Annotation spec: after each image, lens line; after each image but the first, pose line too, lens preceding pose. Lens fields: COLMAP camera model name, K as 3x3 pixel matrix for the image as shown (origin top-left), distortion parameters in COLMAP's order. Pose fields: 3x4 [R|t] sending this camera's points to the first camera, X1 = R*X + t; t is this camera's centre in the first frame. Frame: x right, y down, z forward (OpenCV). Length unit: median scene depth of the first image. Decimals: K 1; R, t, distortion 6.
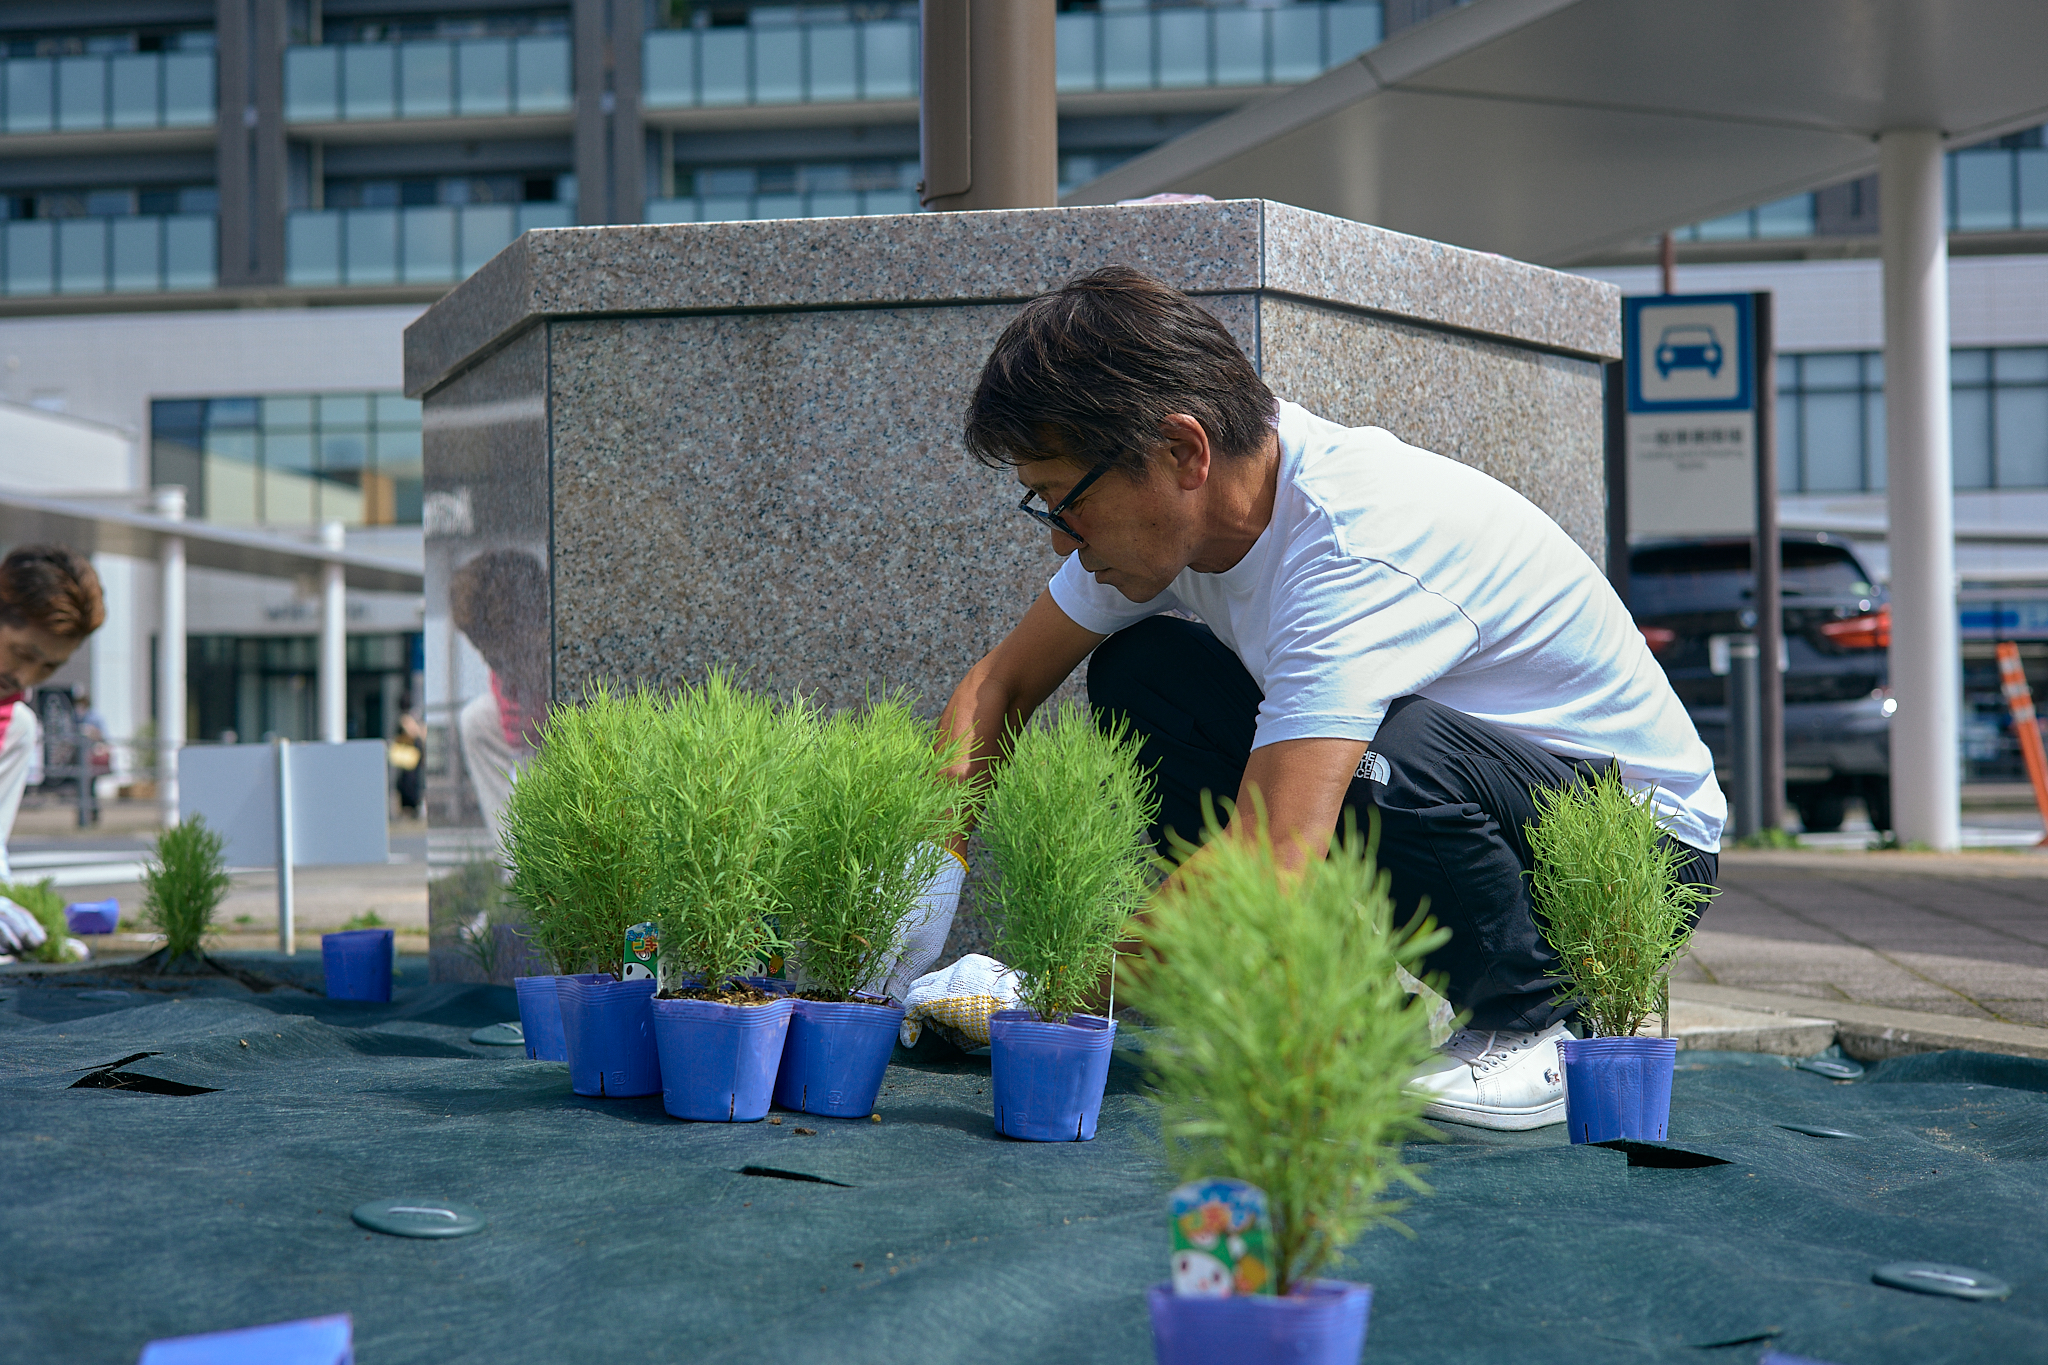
lens RADIAL K [[3038.2, 0, 1030.8], [0, 3038.2, 684.7], [0, 0, 1]] dist [0.031854, 0.000000]
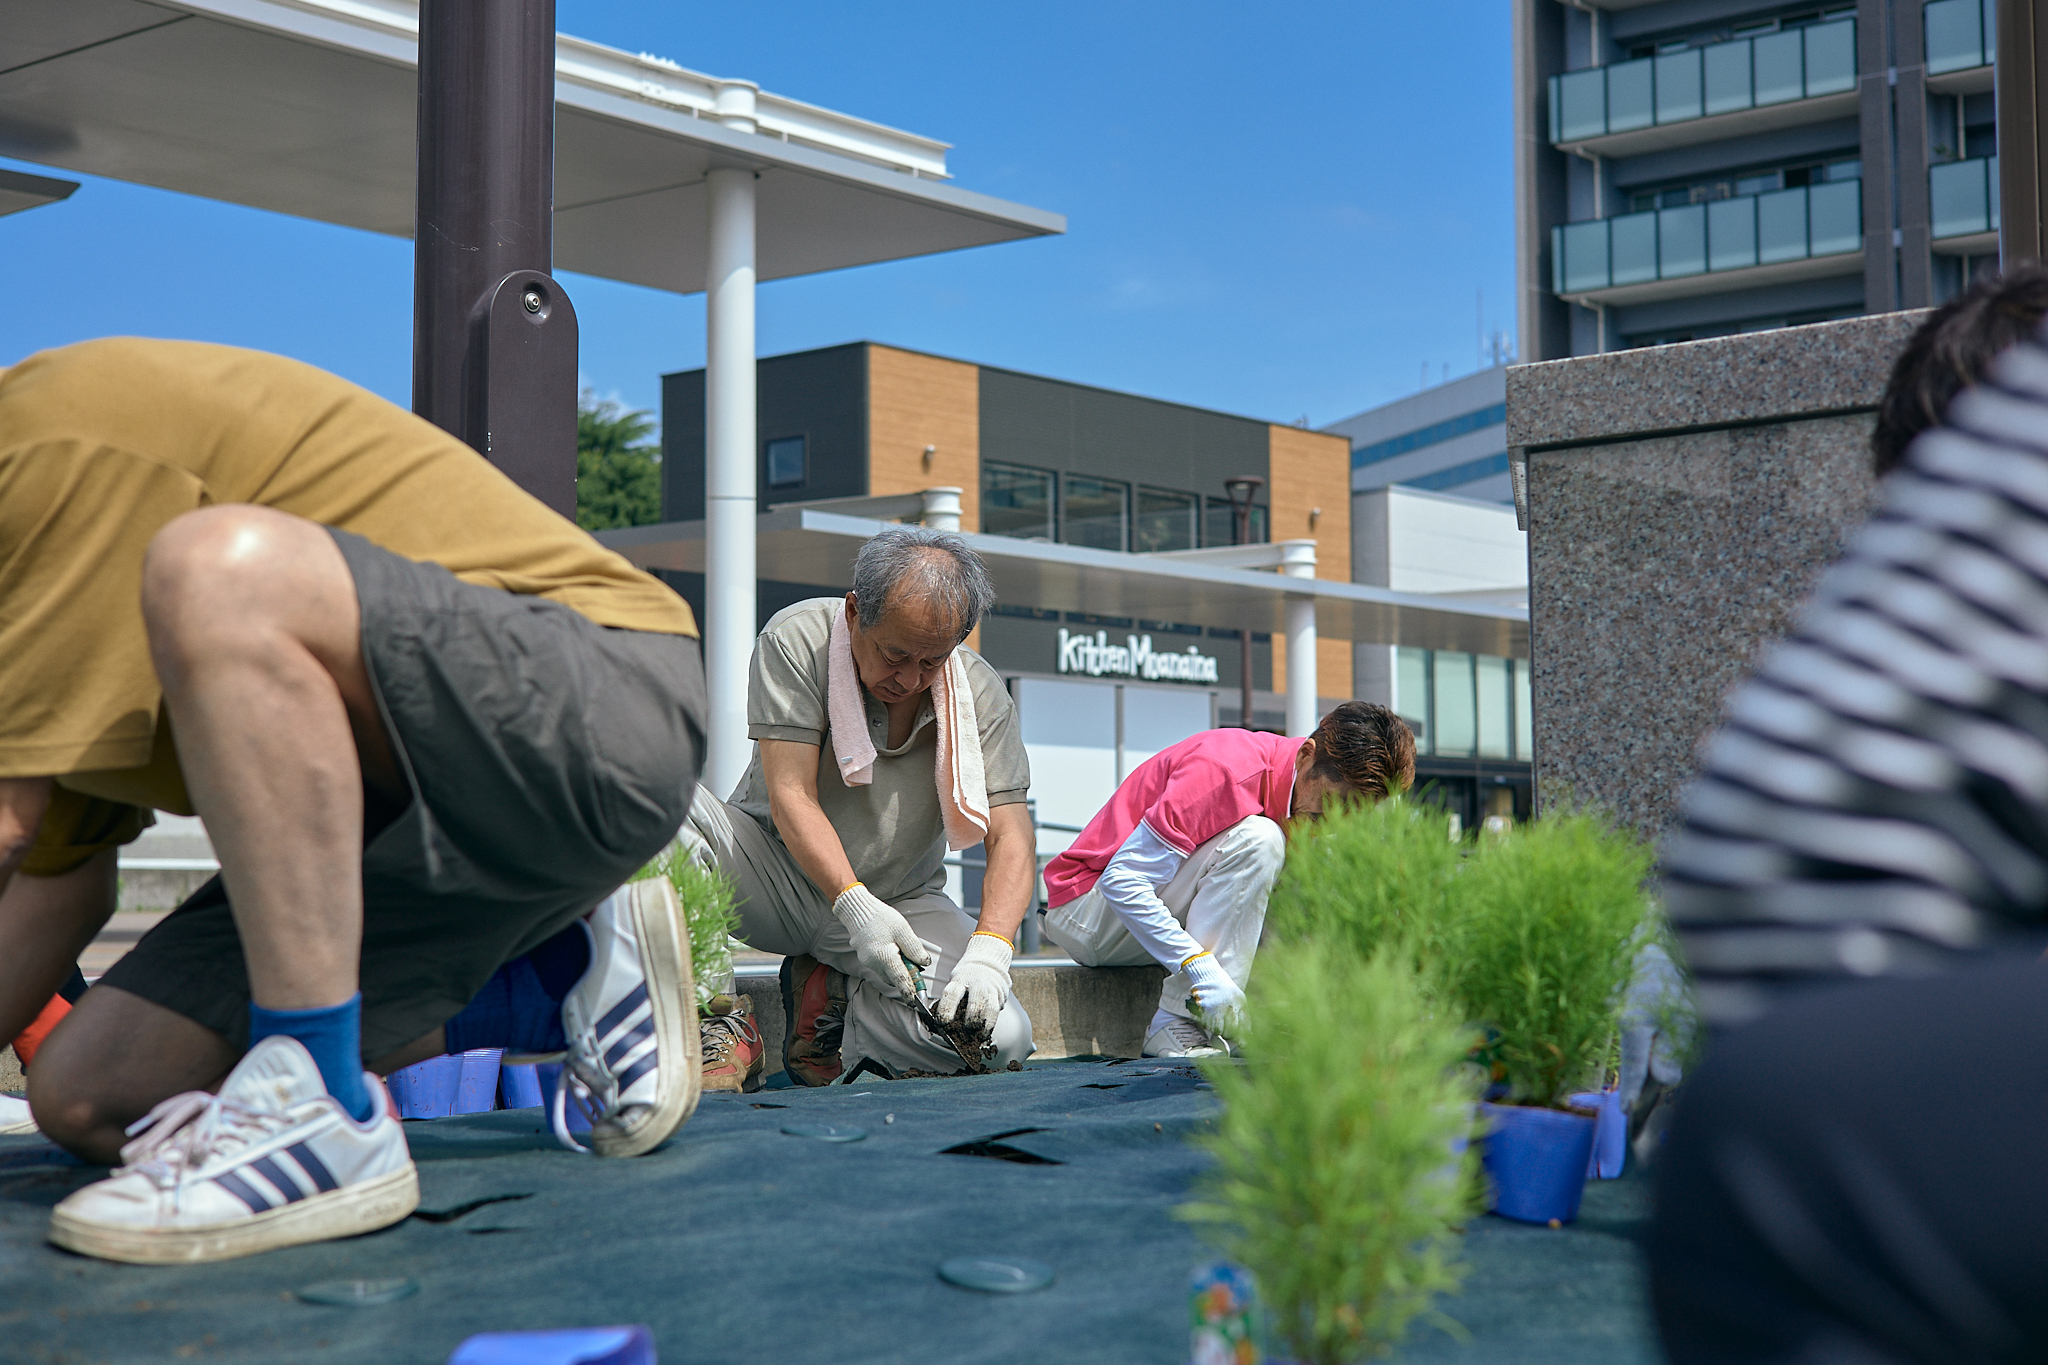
lens RADIAL K [[3038.2, 0, 1023.3], [0, 3038.2, 674.2], [0, 0, 1]] dist [0.031854, 0.000000]
pose [[0.852754, -0.031951, -0.521334, 0.237978], [0.009316, 0.998899, -0.045982, 0.002753], [0.522229, 0.034355, 0.852113, 0.023607]]
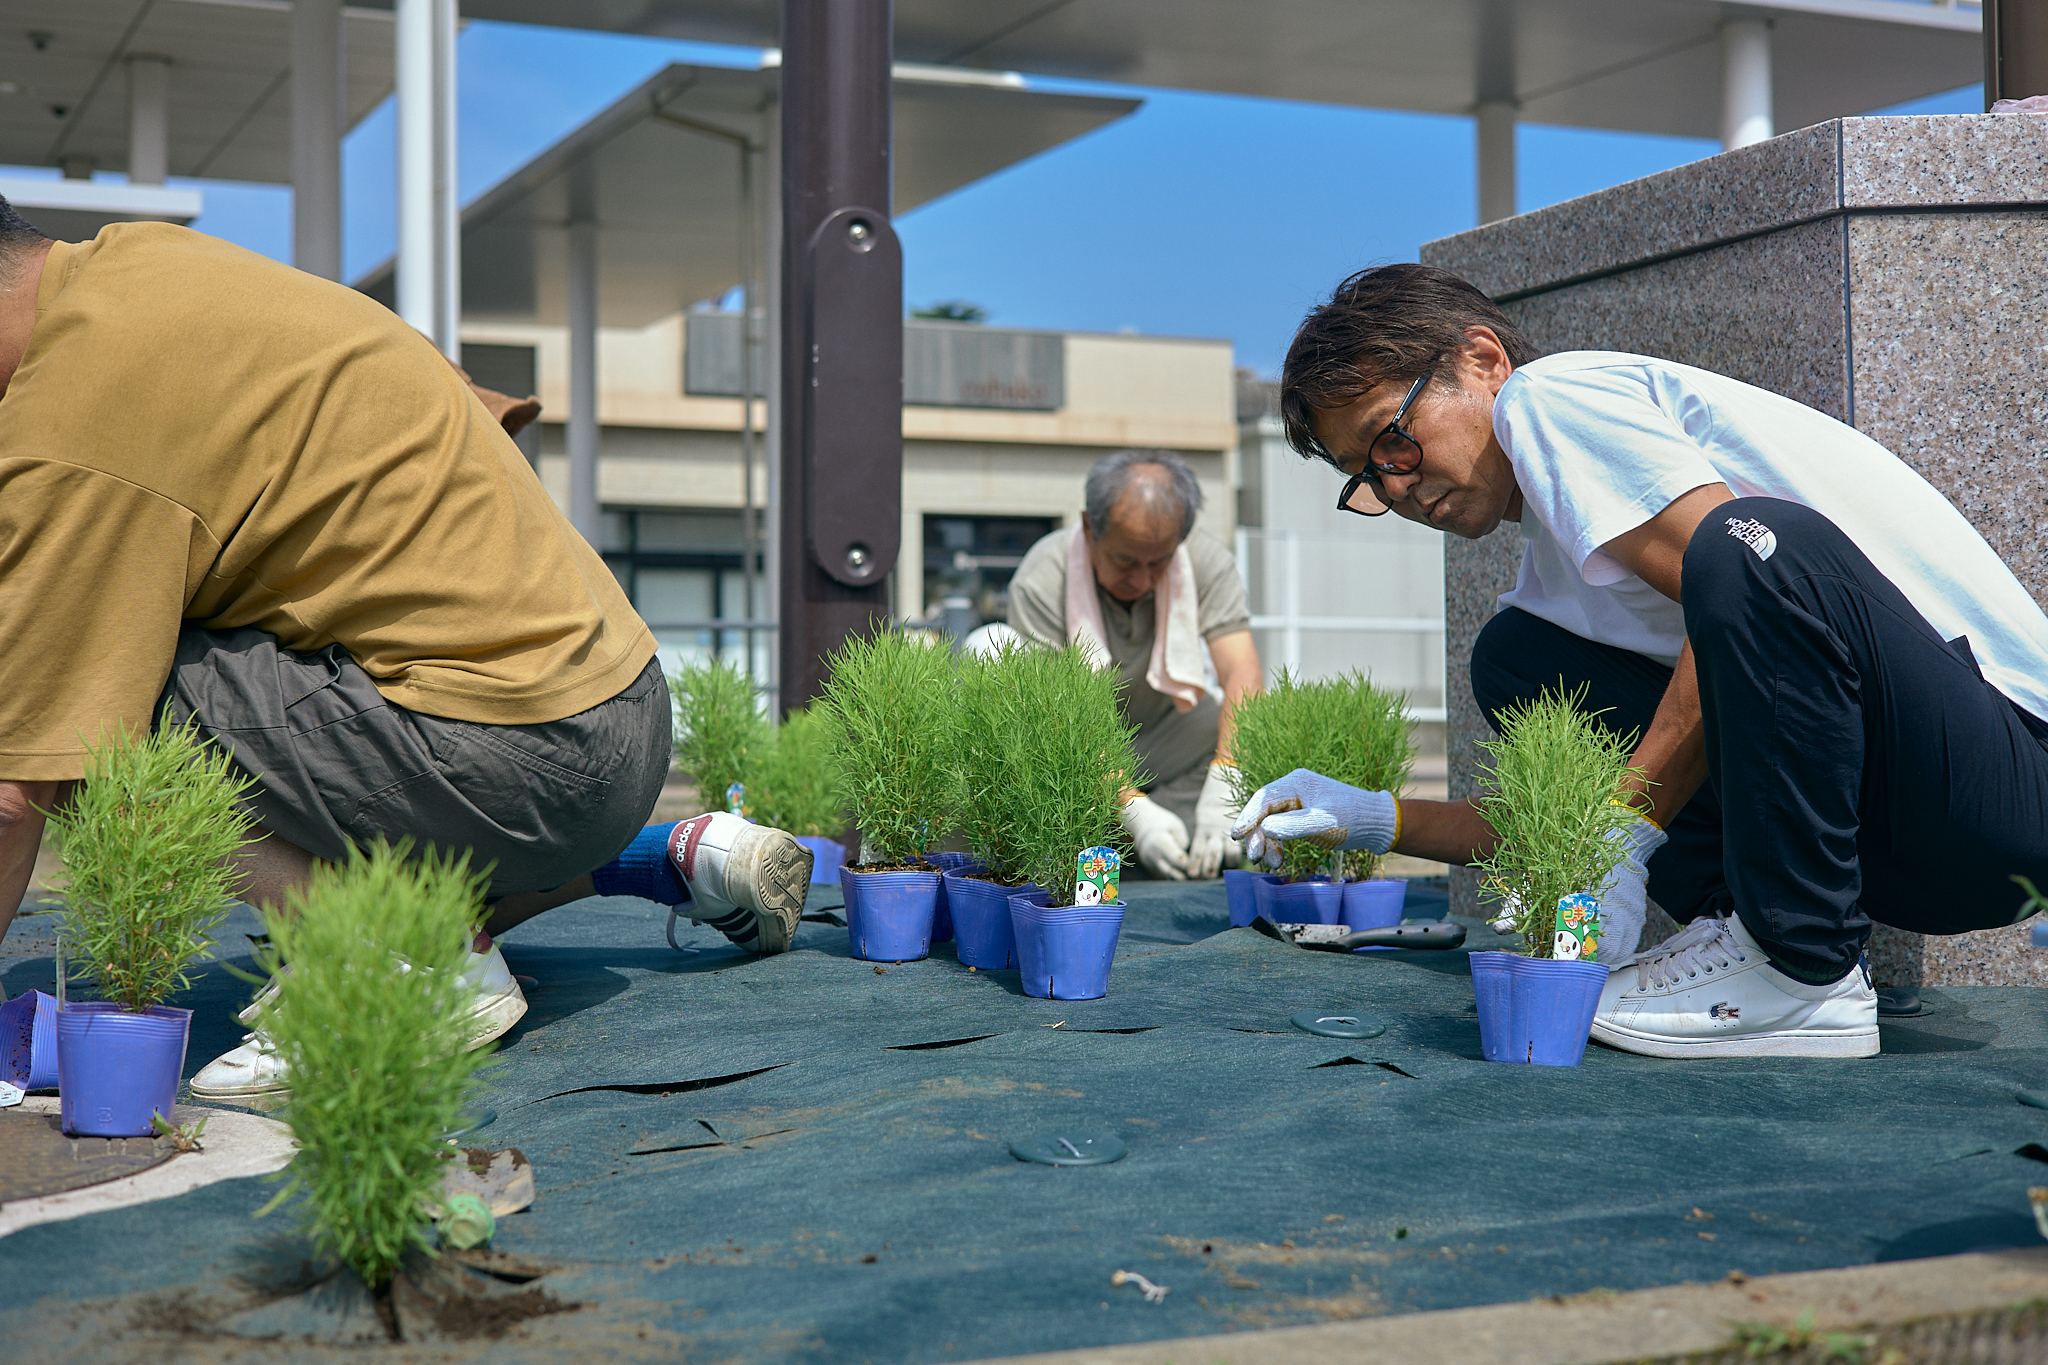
lens RADIAL K [[3038.2, 0, 1018.9], [0, 3038.2, 682.6], [0, 0, 1]] dist [0.031854, 0.000000]
pose [[0.549271, -0.016447, -0.835483, 0.731496], [0.026156, 0.999655, -0.002483, 0.018075], [0.835235, -0.020489, 0.549511, 0.225354]]
